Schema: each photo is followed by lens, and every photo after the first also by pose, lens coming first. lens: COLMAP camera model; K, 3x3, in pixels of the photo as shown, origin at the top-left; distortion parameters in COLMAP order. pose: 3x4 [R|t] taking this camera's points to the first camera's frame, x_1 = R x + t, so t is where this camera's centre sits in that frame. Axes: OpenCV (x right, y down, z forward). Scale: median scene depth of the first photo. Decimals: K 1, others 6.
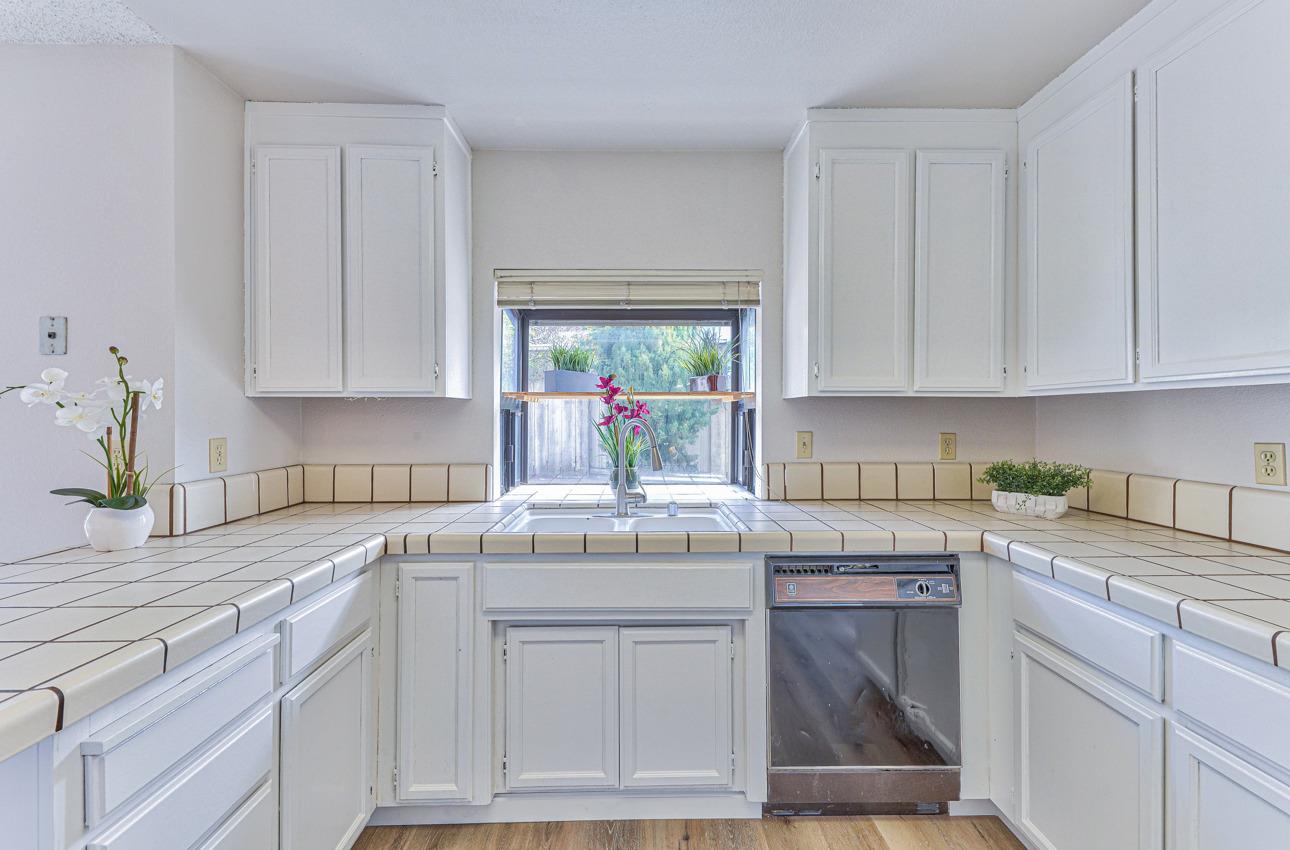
lens RADIAL K [[544.5, 0, 649.0], [0, 544.5, 414.9], [0, 0, 1]] dist [0.013681, -0.000614]
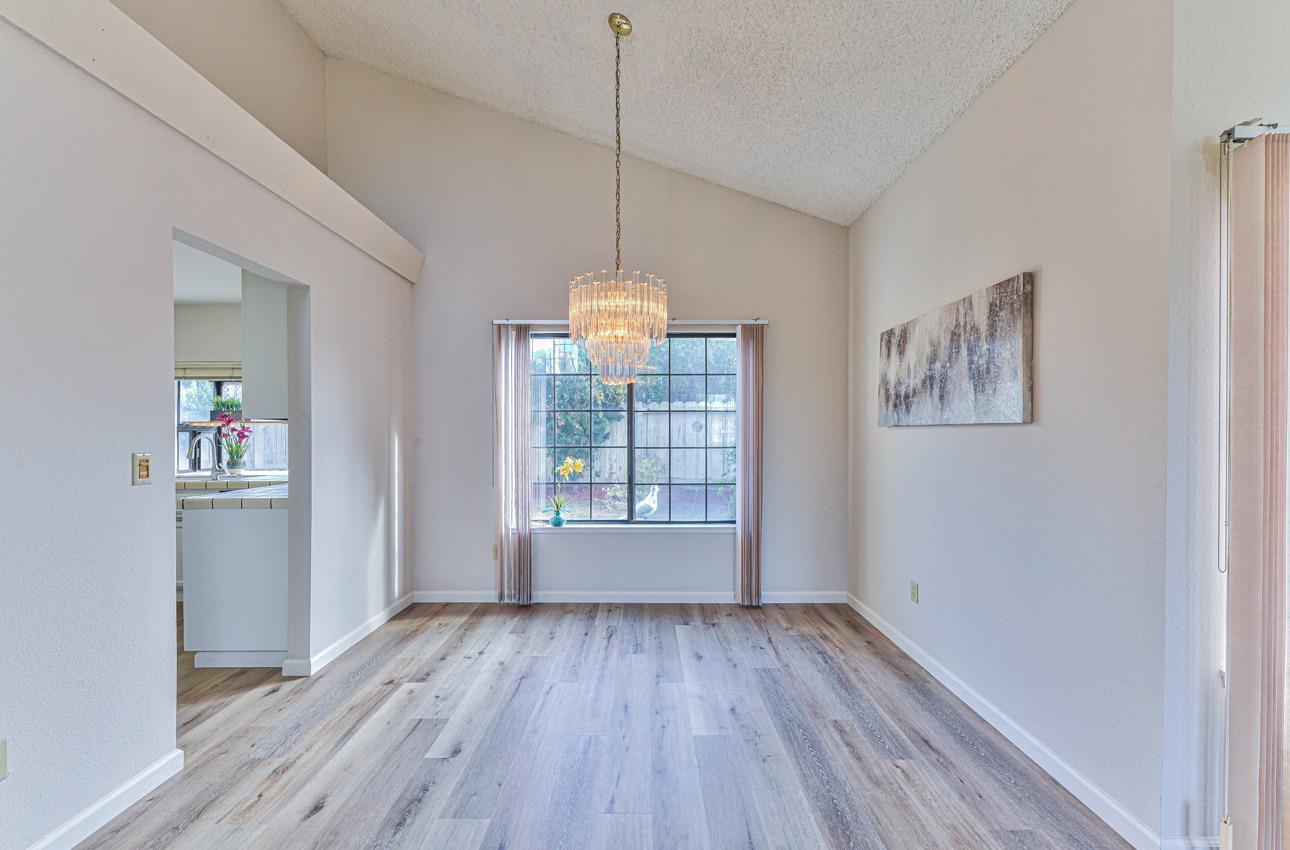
lens RADIAL K [[492.6, 0, 644.1], [0, 492.6, 435.9], [0, 0, 1]] dist [0.013056, -0.004003]
pose [[0.999941, -0.001902, -0.010706, 1.975067], [0.001946, 0.999989, 0.004187, 0.009222], [0.010698, -0.004207, 0.999934, -1.121579]]
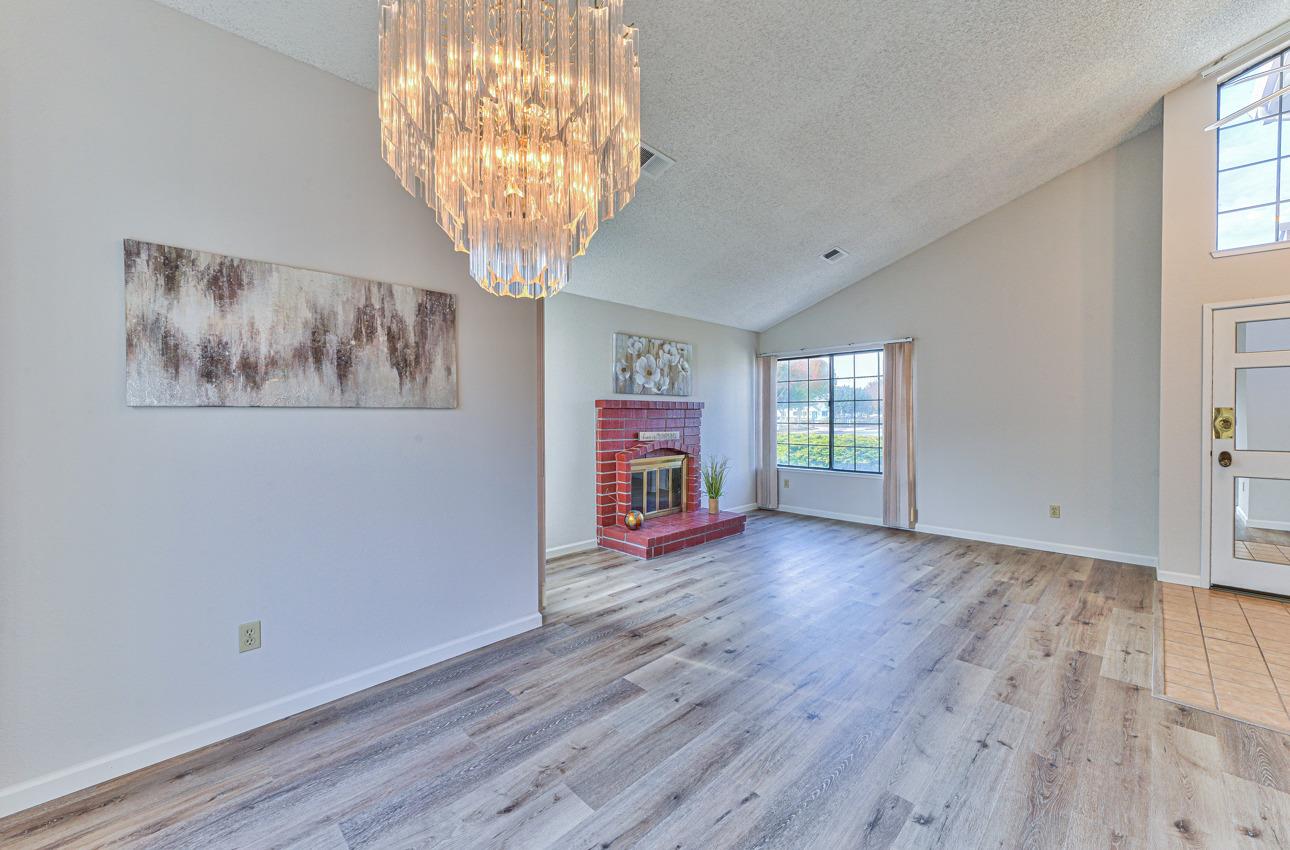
lens RADIAL K [[492.6, 0, 638.8], [0, 492.6, 416.5], [0, 0, 1]] dist [0.013056, -0.004003]
pose [[-0.685150, -0.002950, 0.728396, 1.379380], [0.005927, 0.999936, 0.009624, 0.001993], [-0.728378, 0.010911, -0.685088, 0.574352]]
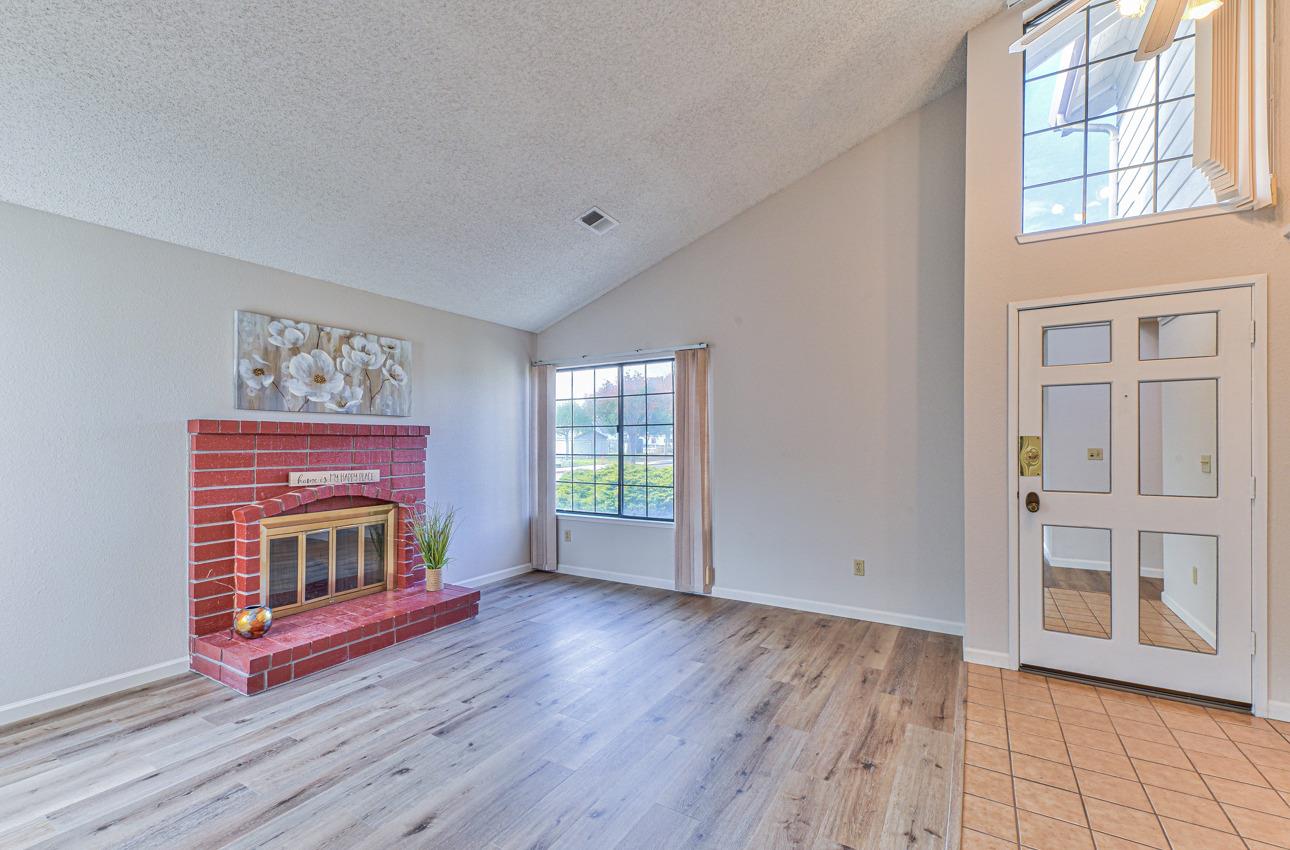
lens RADIAL K [[544.5, 0, 637.2], [0, 544.5, 439.6], [0, 0, 1]] dist [0.013681, -0.000614]
pose [[-0.843506, 0.002858, 0.537111, 1.343180], [0.004794, 0.999986, 0.002207, 0.002655], [-0.537098, 0.004437, -0.843508, -0.374402]]
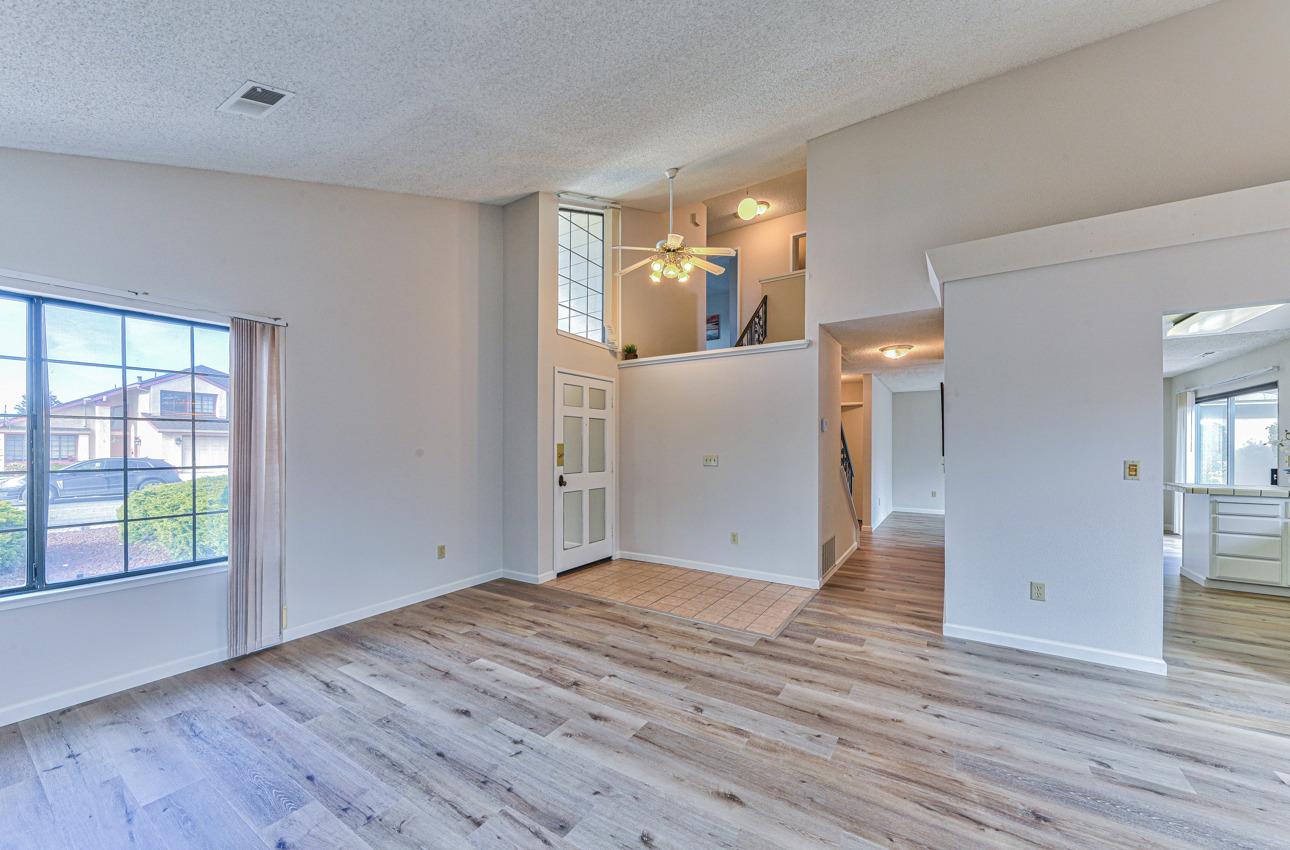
lens RADIAL K [[474.4, 0, 639.3], [0, 474.4, 447.6], [0, 0, 1]] dist [0.011407, -0.002782]
pose [[-0.557010, -0.000351, -0.830505, 3.130321], [-0.007212, 0.999964, 0.004414, 0.005825], [0.830474, 0.008449, -0.556993, -0.633652]]
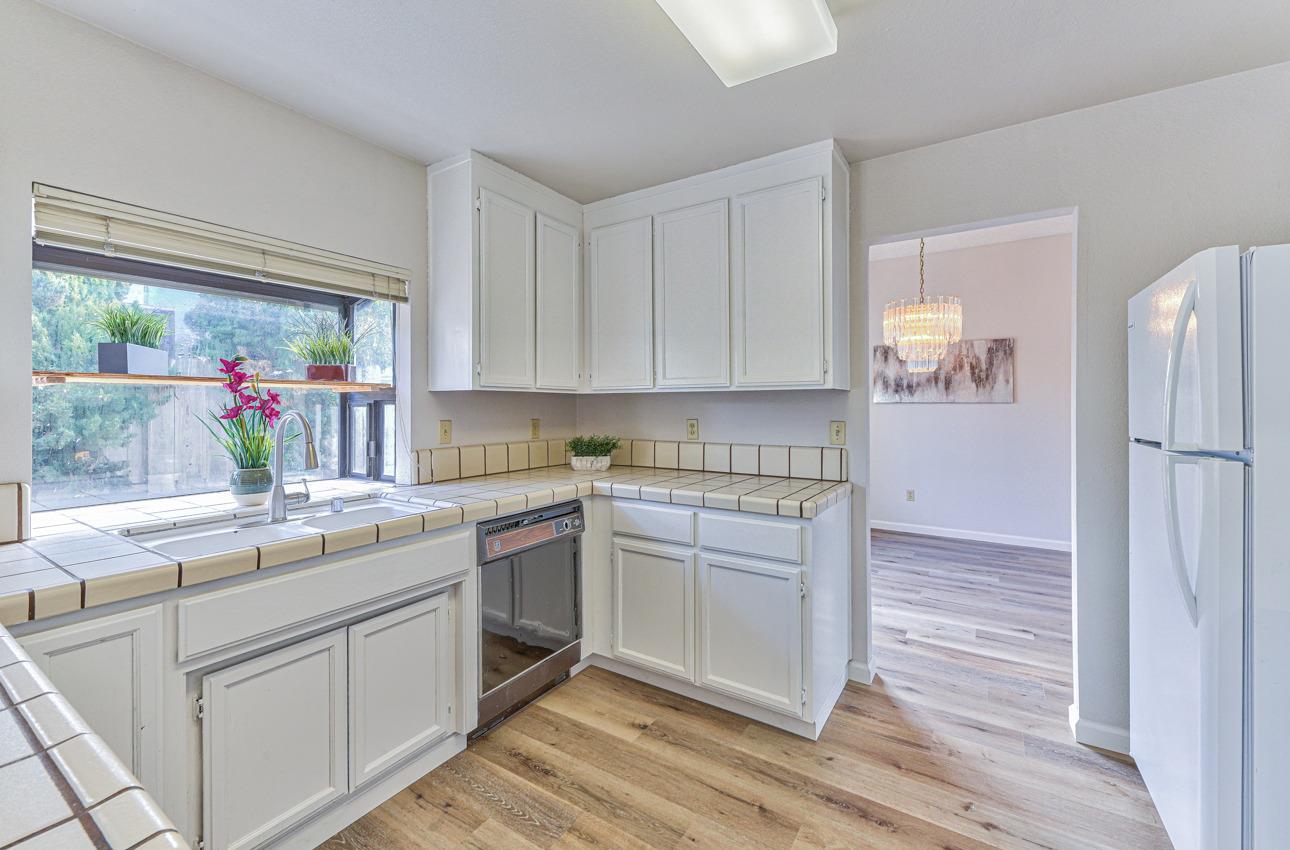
lens RADIAL K [[544.5, 0, 659.2], [0, 544.5, 405.7], [0, 0, 1]] dist [0.013681, -0.000614]
pose [[0.529919, -0.000405, 0.848048, -0.529405], [0.000212, 1.000000, 0.000346, -0.000342], [-0.848048, -0.000004, 0.529919, 0.021183]]
